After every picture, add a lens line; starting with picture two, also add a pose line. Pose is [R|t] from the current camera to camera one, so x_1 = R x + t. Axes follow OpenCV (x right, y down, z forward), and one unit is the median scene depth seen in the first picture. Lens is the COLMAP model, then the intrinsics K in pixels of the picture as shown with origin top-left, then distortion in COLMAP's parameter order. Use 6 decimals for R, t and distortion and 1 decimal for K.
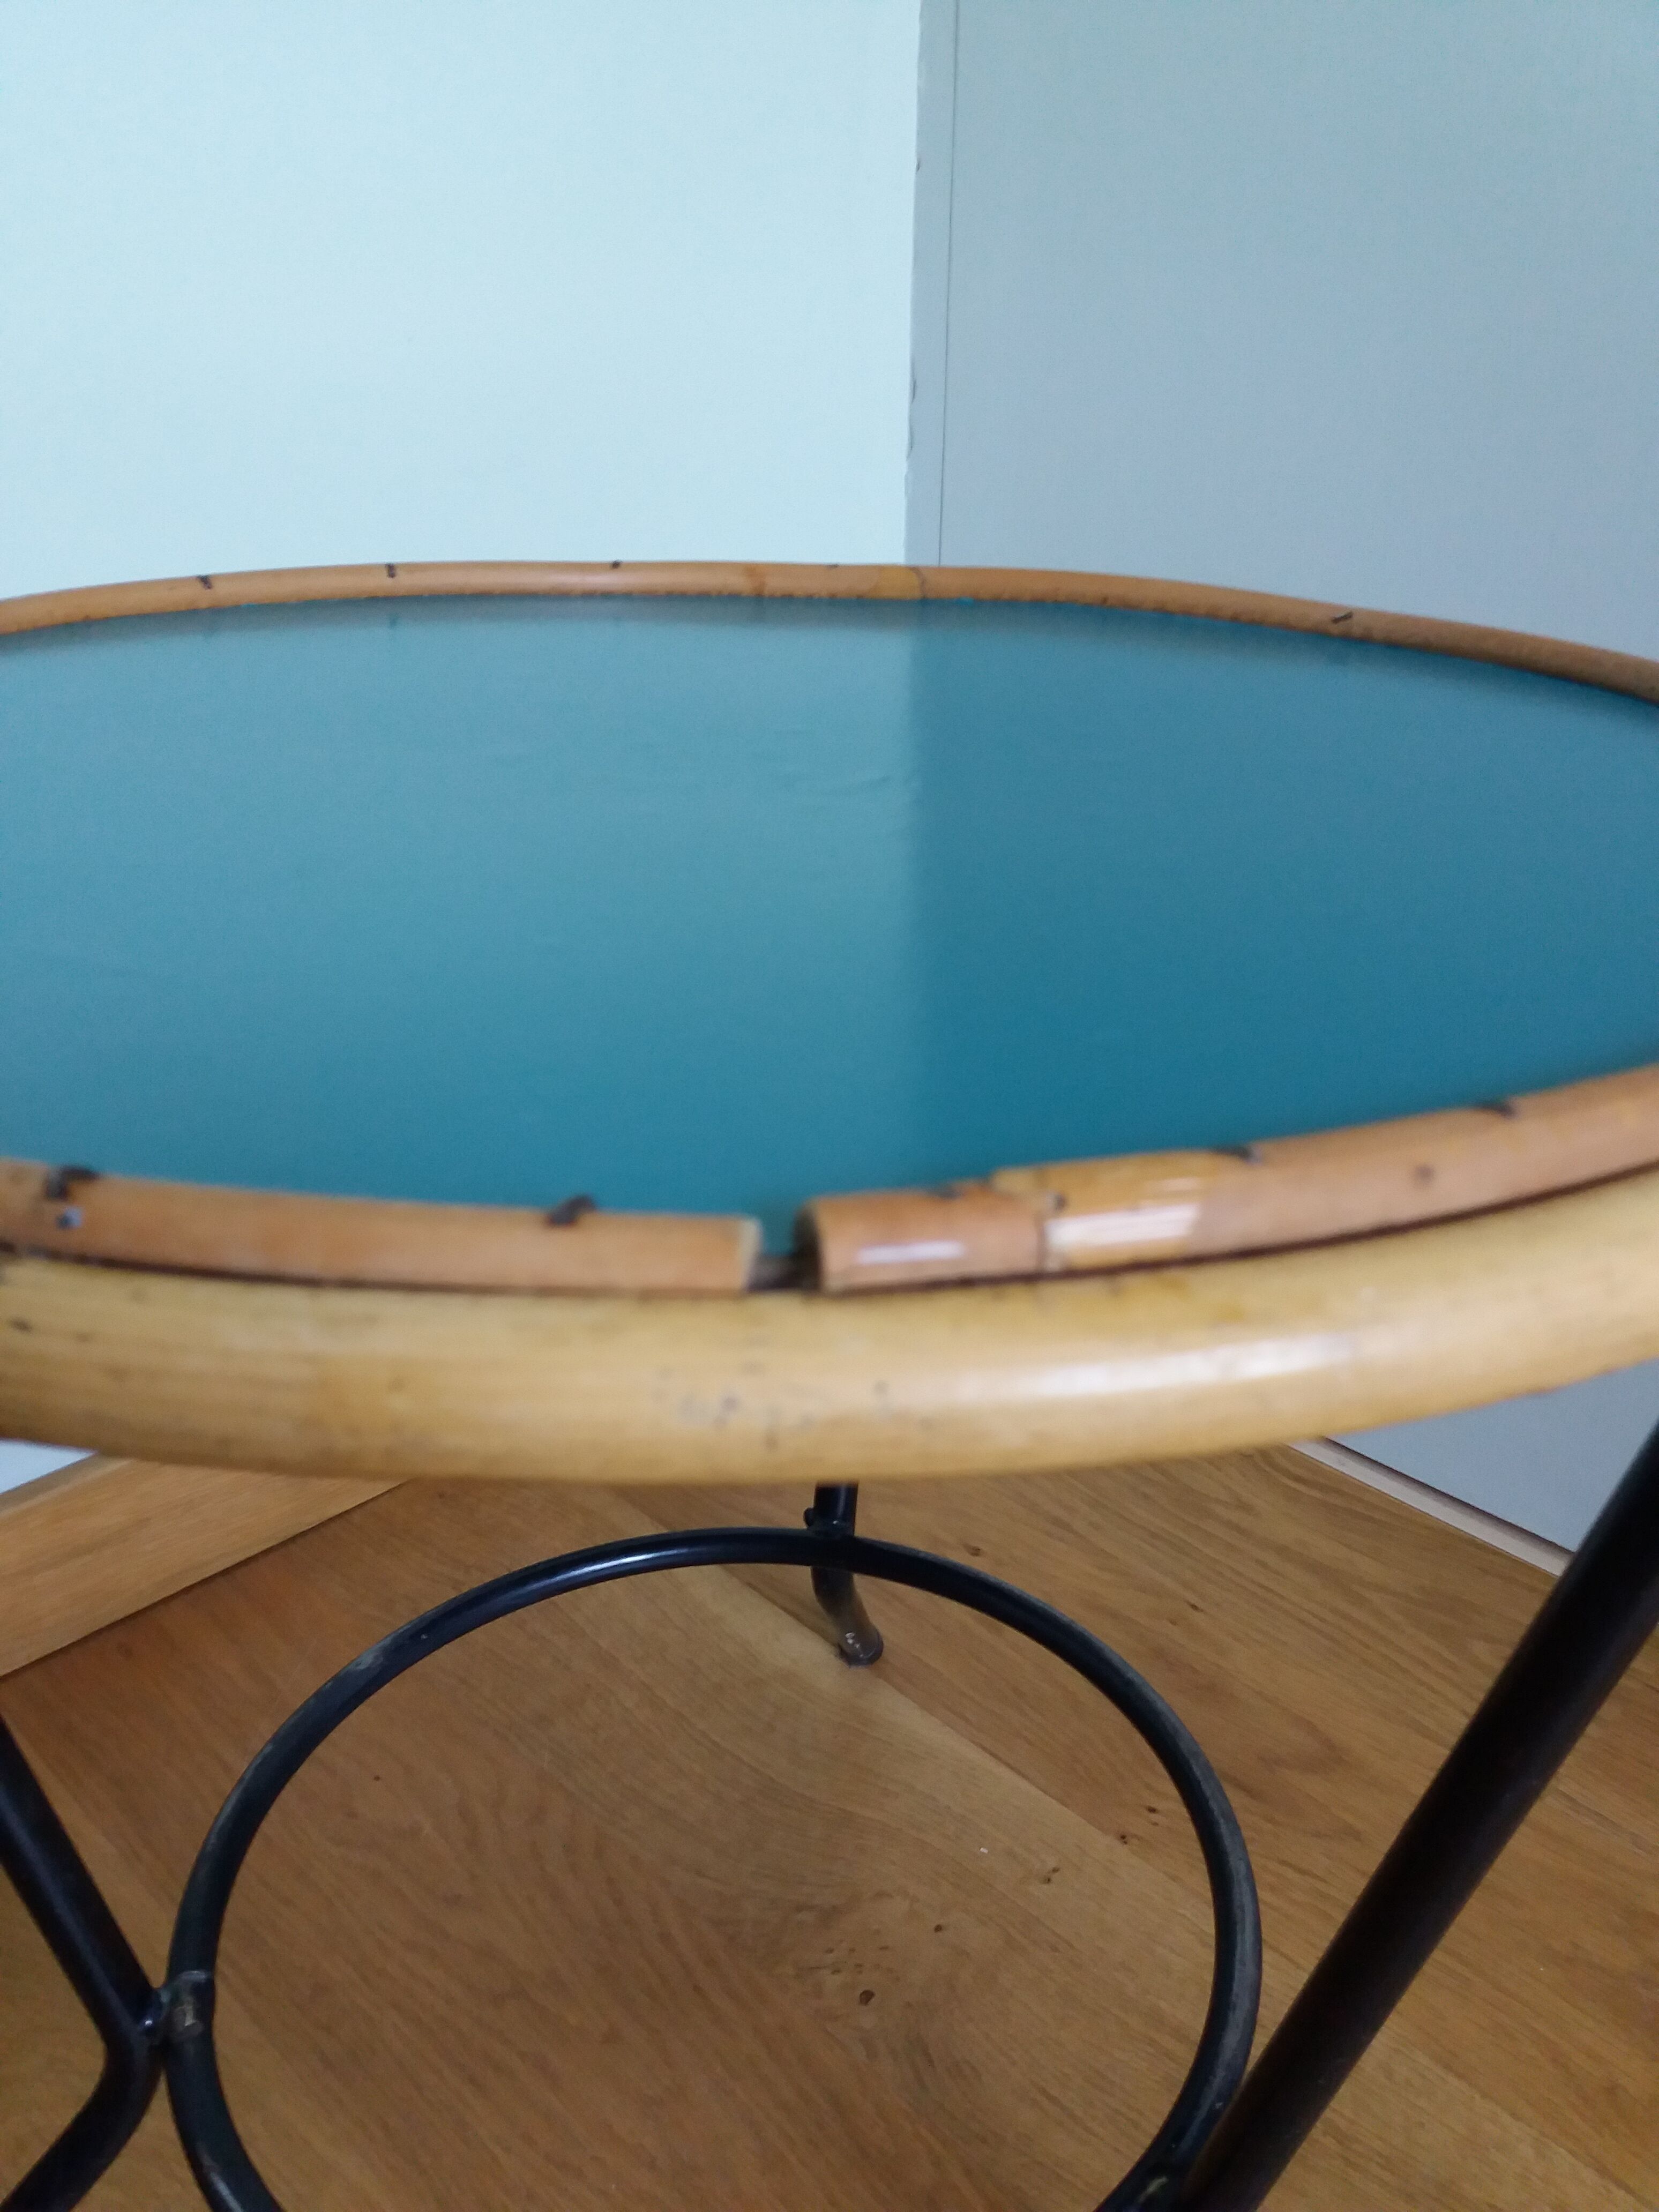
lens RADIAL K [[1759.8, 0, 818.4], [0, 1759.8, 1122.6], [0, 0, 1]] dist [0.004517, -0.050507]
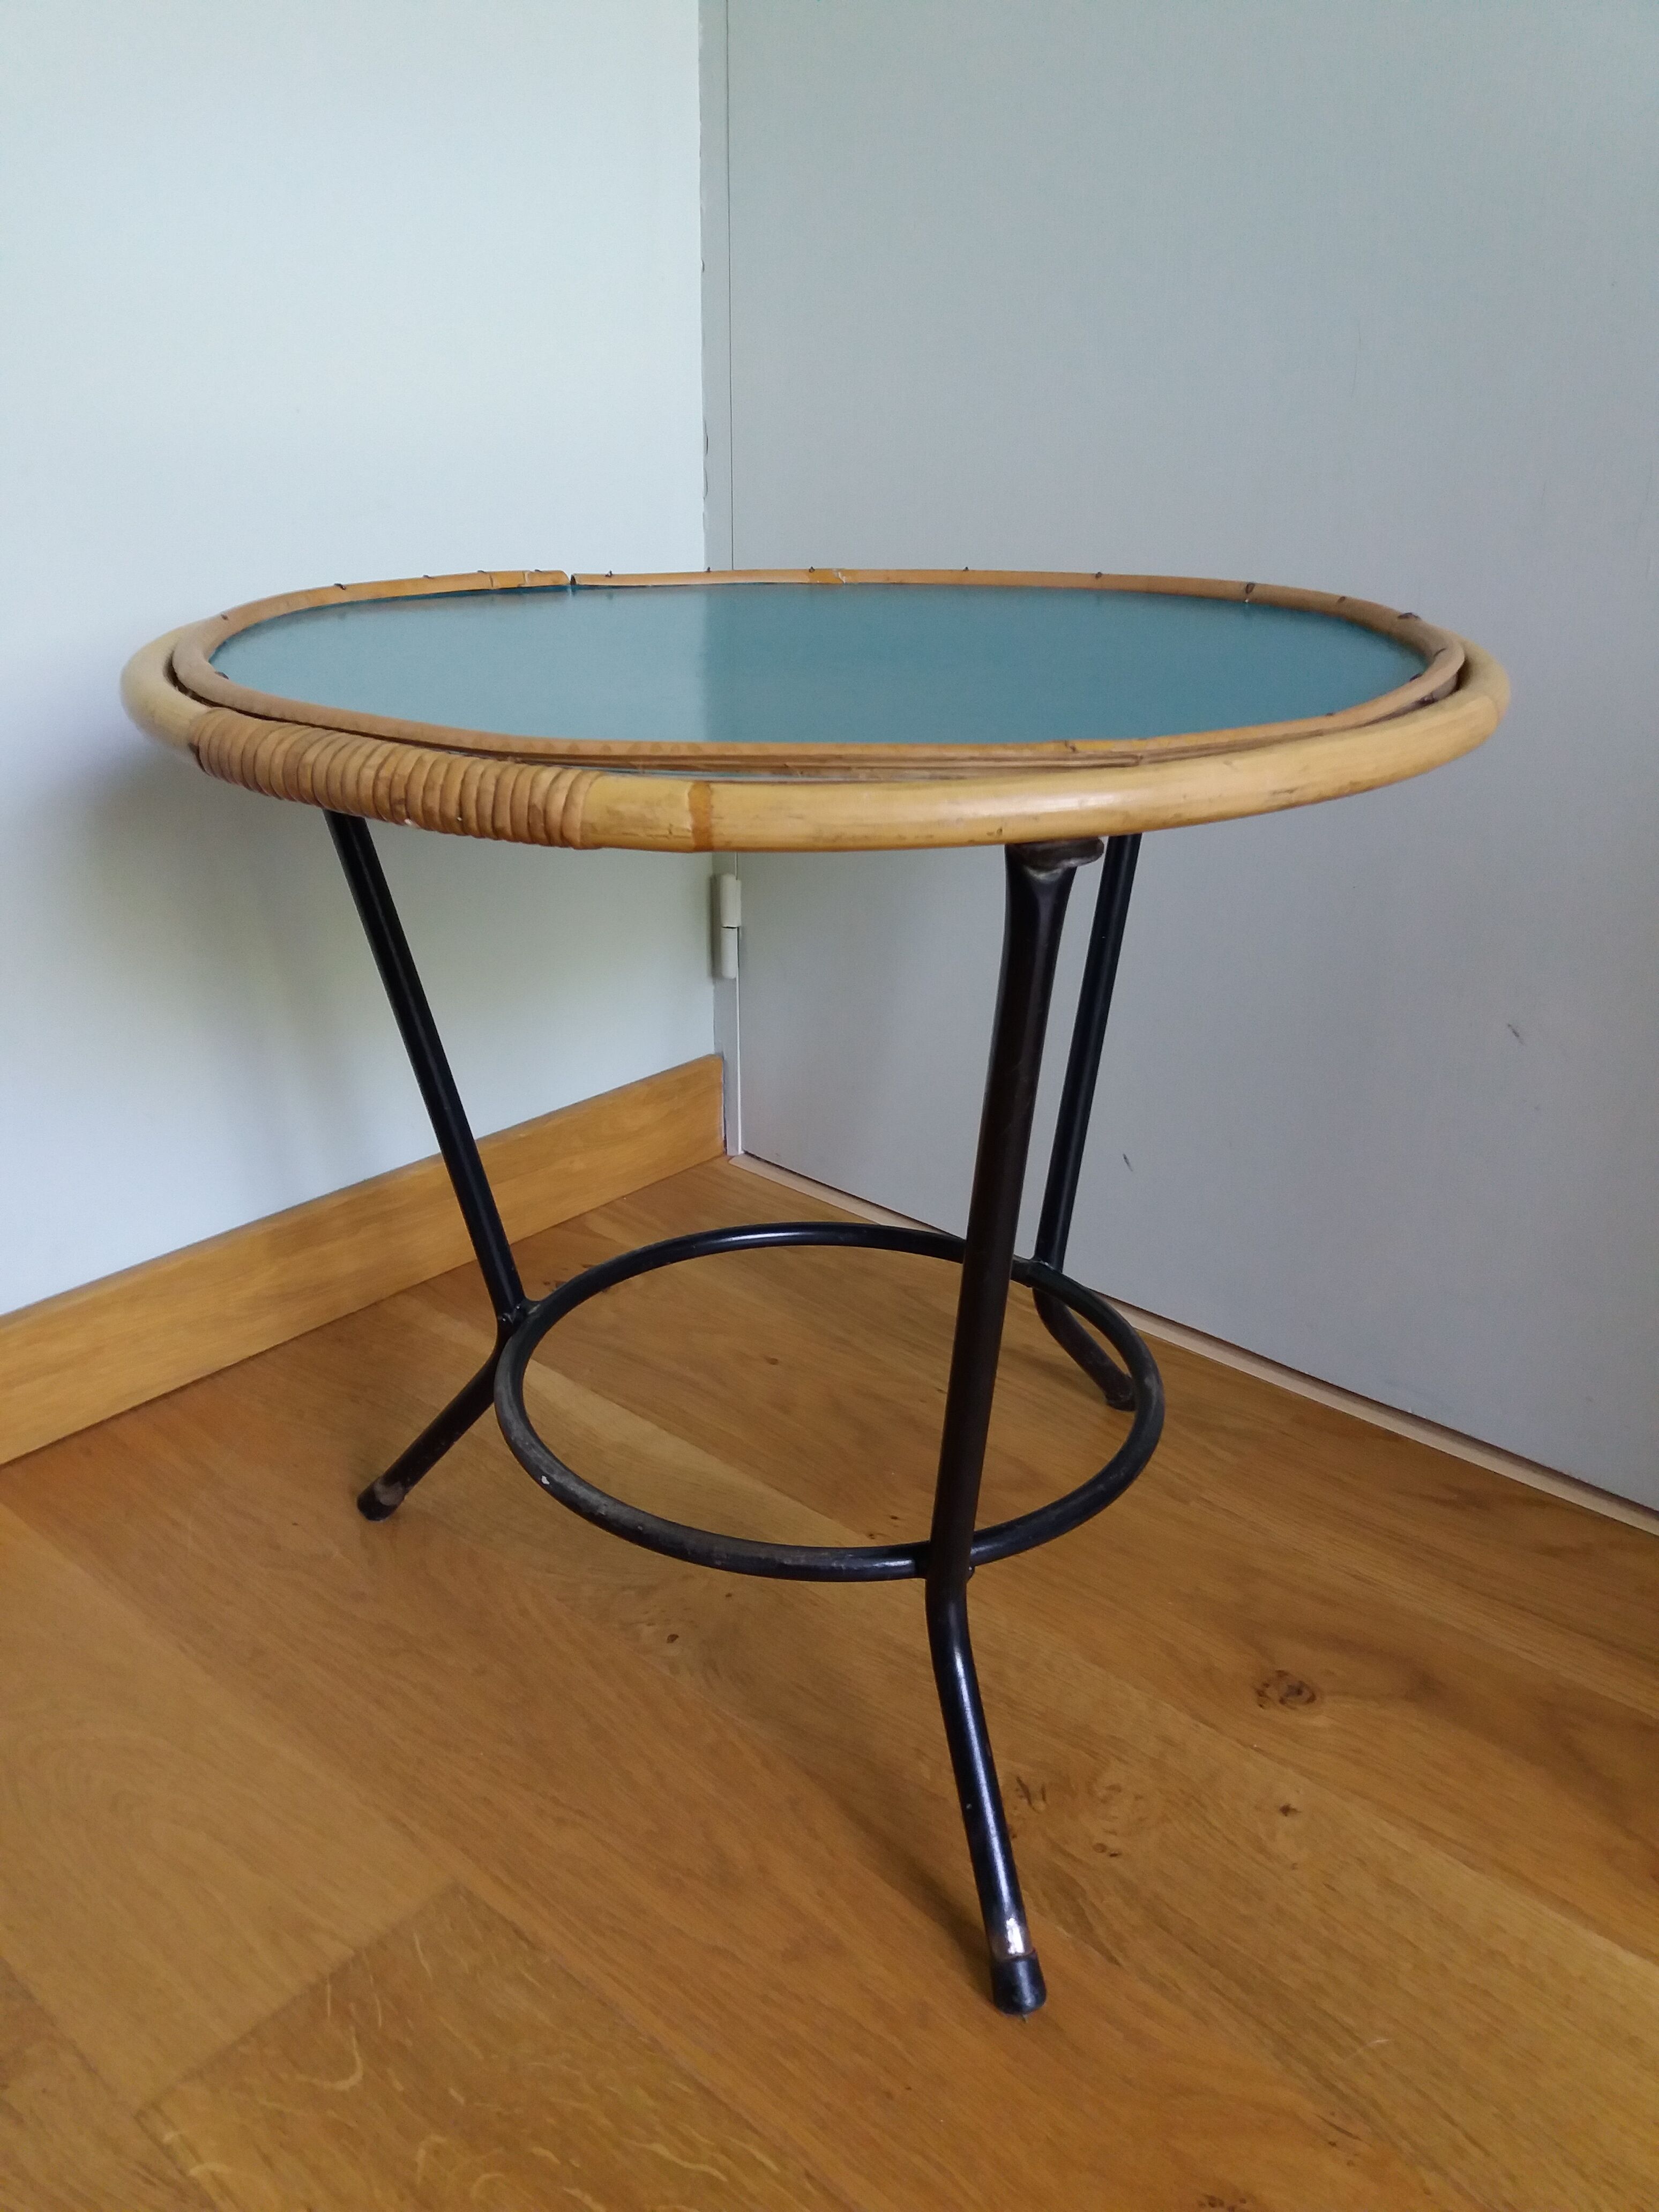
lens RADIAL K [[1782.2, 0, 831.6], [0, 1782.2, 1112.6], [0, 0, 1]] dist [0.045775, -0.060105]
pose [[0.997348, -0.024712, 0.068461, 0.058099], [0.026295, 0.999405, -0.022323, 0.114195], [-0.067868, 0.024064, 0.997404, -0.347807]]
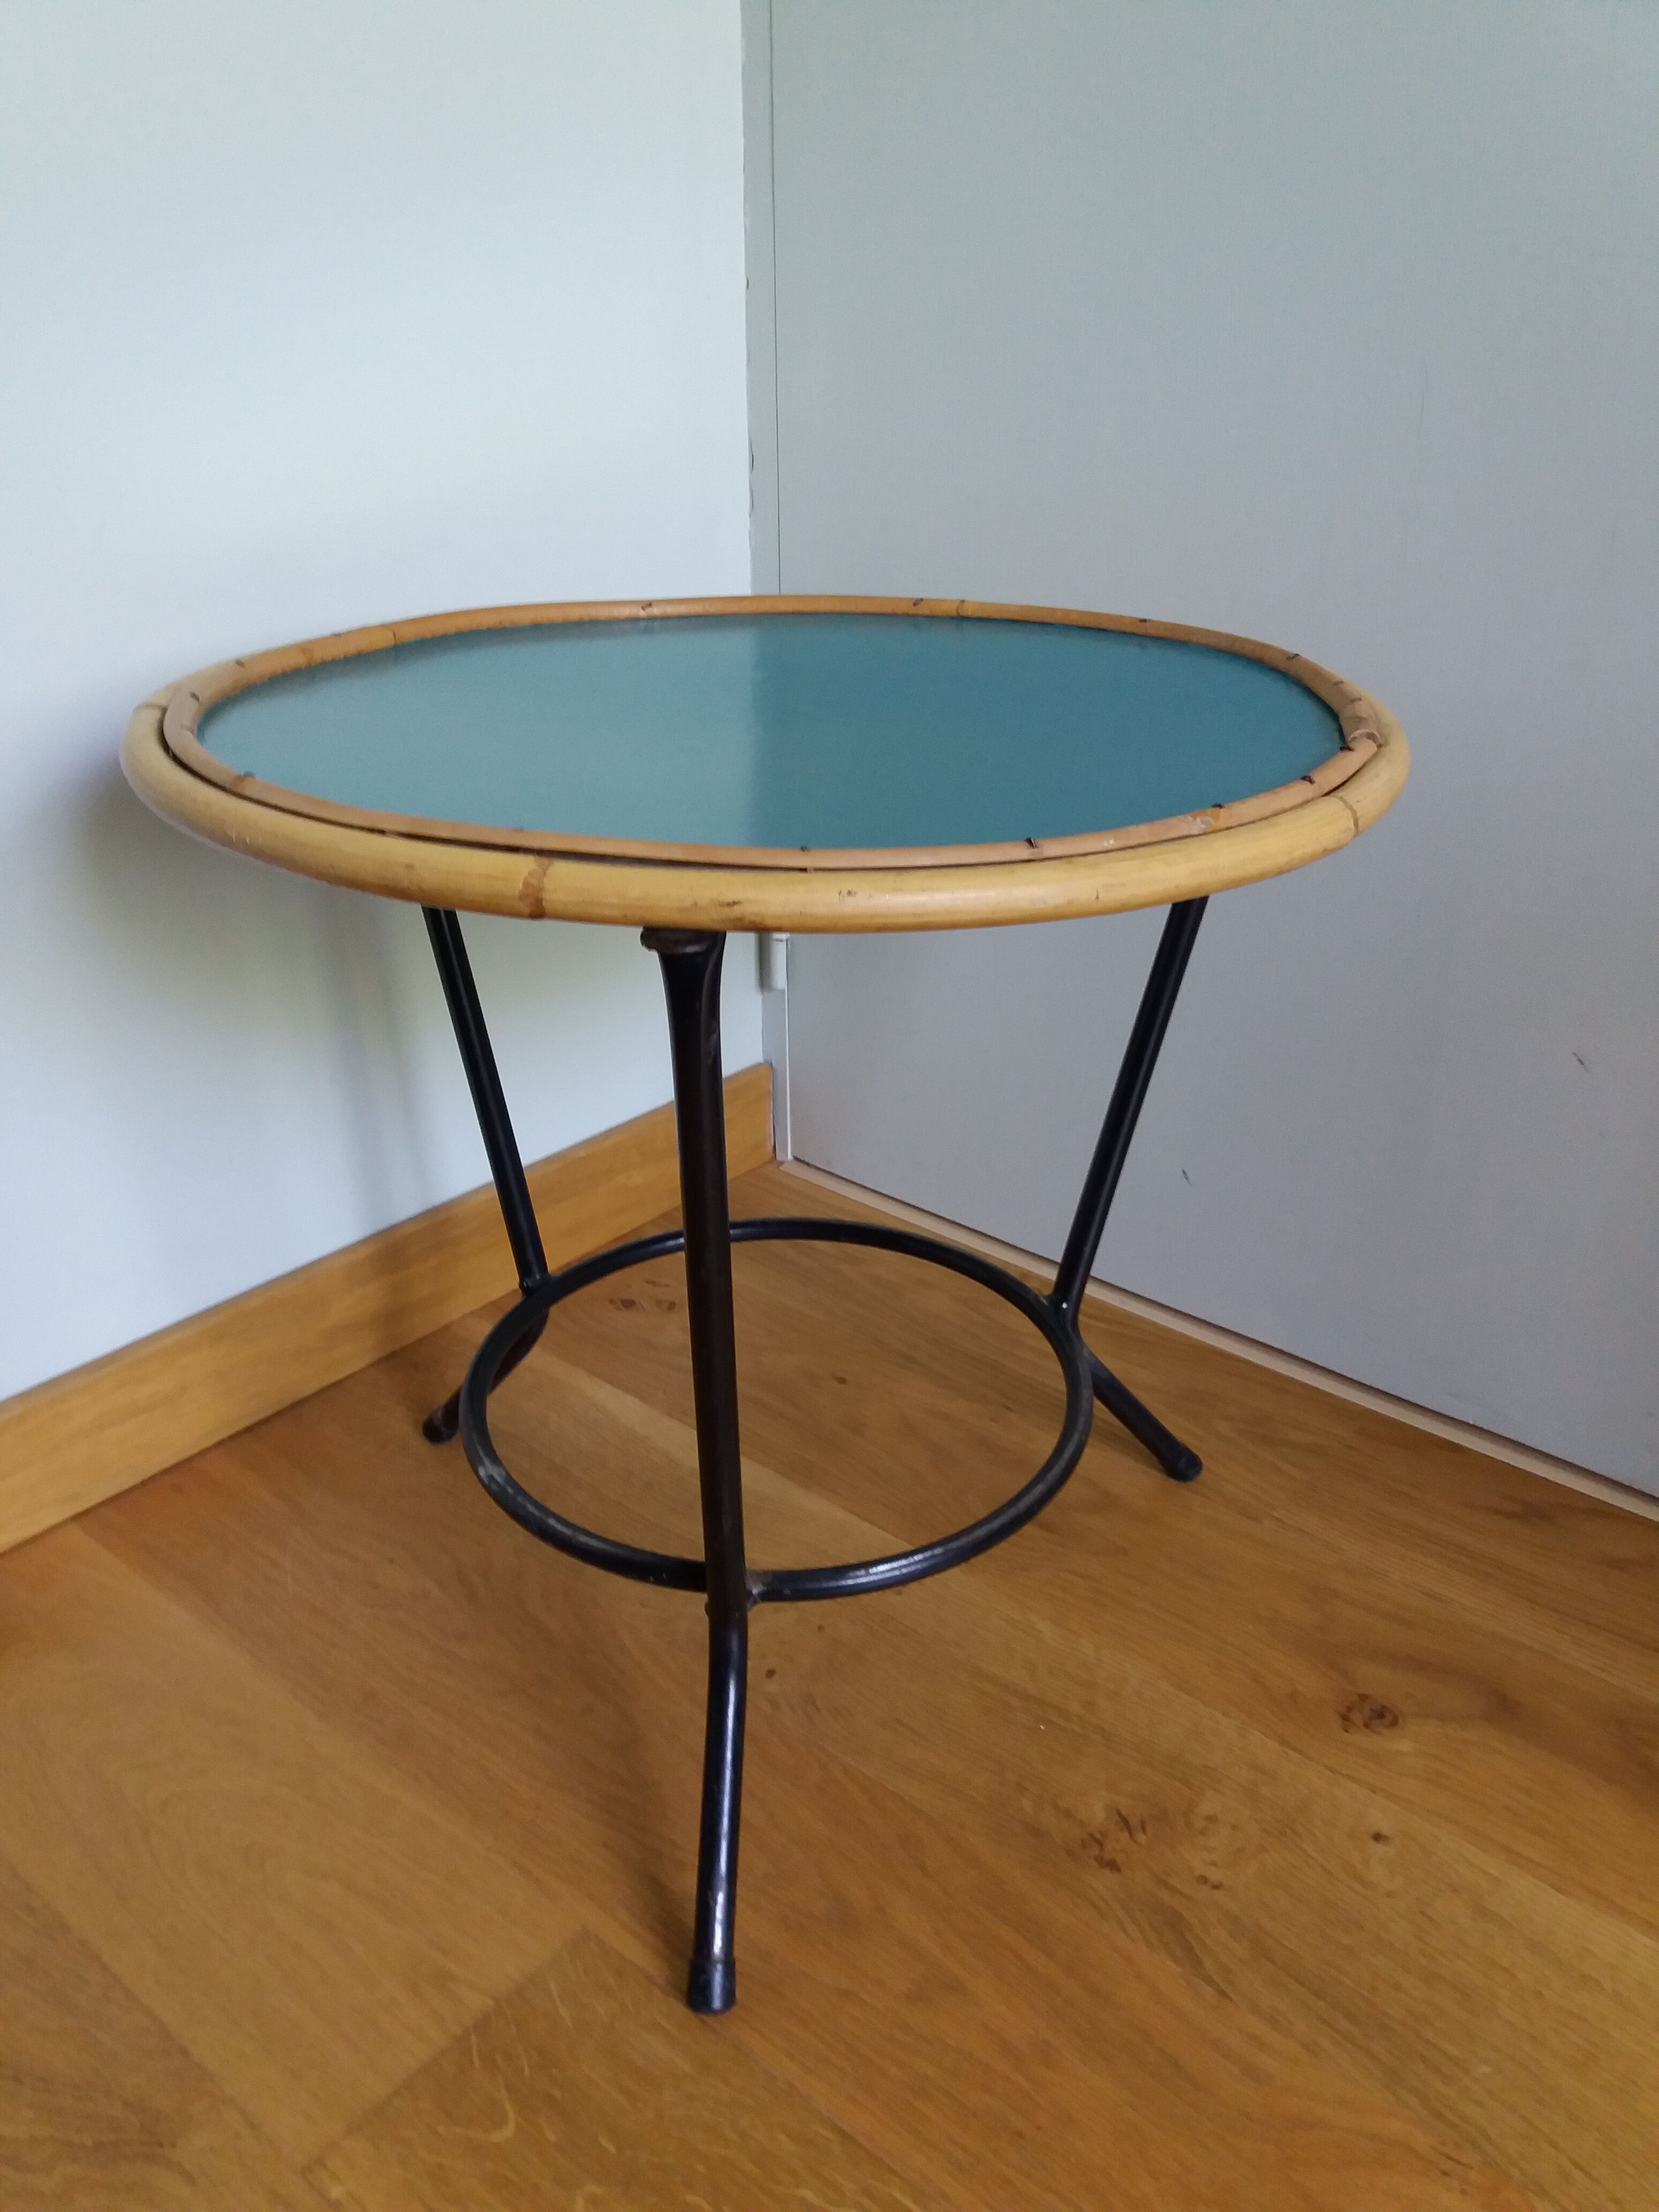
lens RADIAL K [[1790.1, 0, 829.5], [0, 1790.1, 1106.0], [0, 0, 1]] dist [0.033381, -0.047930]
pose [[0.996113, -0.045779, 0.075252, -0.010838], [0.044761, 0.998883, 0.015159, 0.027704], [-0.075862, -0.011731, 0.997049, -0.367938]]
